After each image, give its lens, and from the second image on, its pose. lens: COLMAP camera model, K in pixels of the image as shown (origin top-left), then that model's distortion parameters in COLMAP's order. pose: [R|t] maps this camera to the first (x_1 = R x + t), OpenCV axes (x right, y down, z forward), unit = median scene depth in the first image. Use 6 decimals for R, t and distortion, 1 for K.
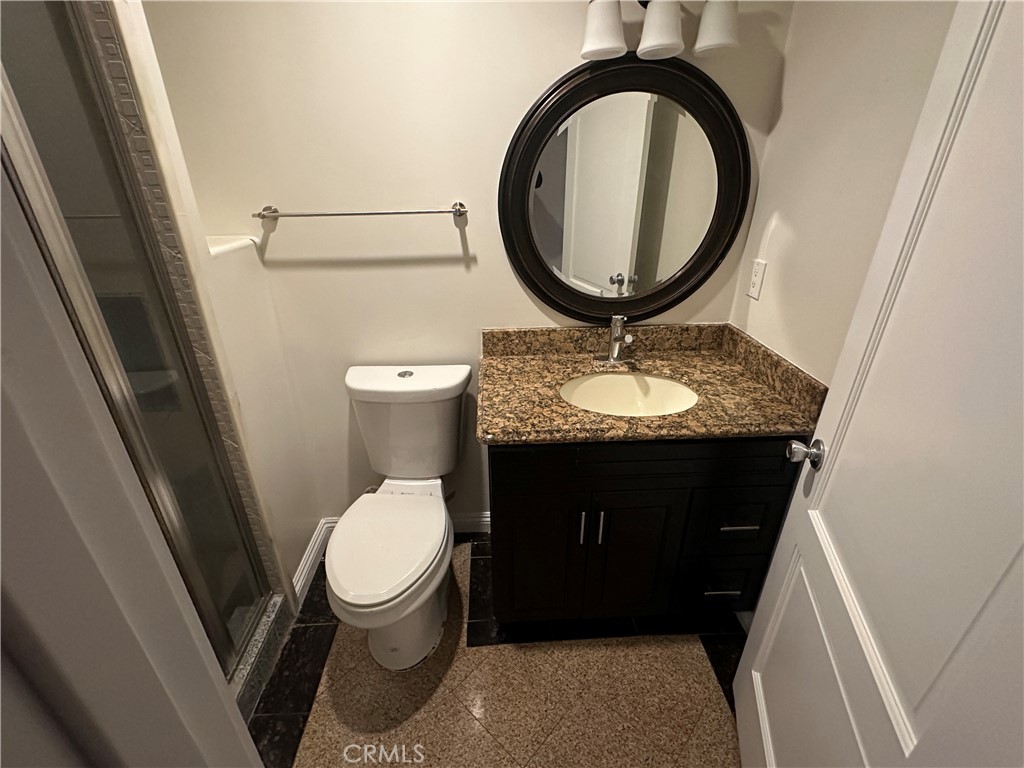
lens RADIAL K [[459.3, 0, 511.4], [0, 459.3, 384.7], [0, 0, 1]] dist [-0.002578, 0.000044]
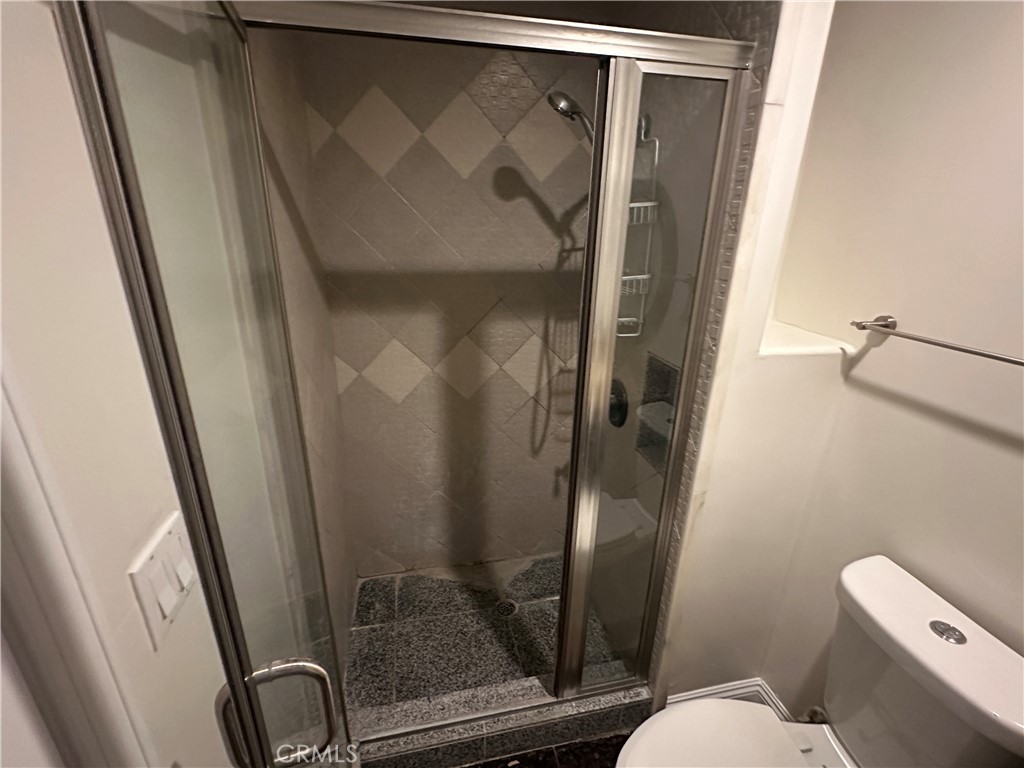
lens RADIAL K [[459.3, 0, 515.3], [0, 459.3, 383.9], [0, 0, 1]] dist [-0.002578, 0.000044]
pose [[0.166672, 0.344356, -0.923926, 0.109457], [-0.447284, 0.861480, 0.240394, -0.215763], [0.878725, 0.373191, 0.297609, 0.303149]]
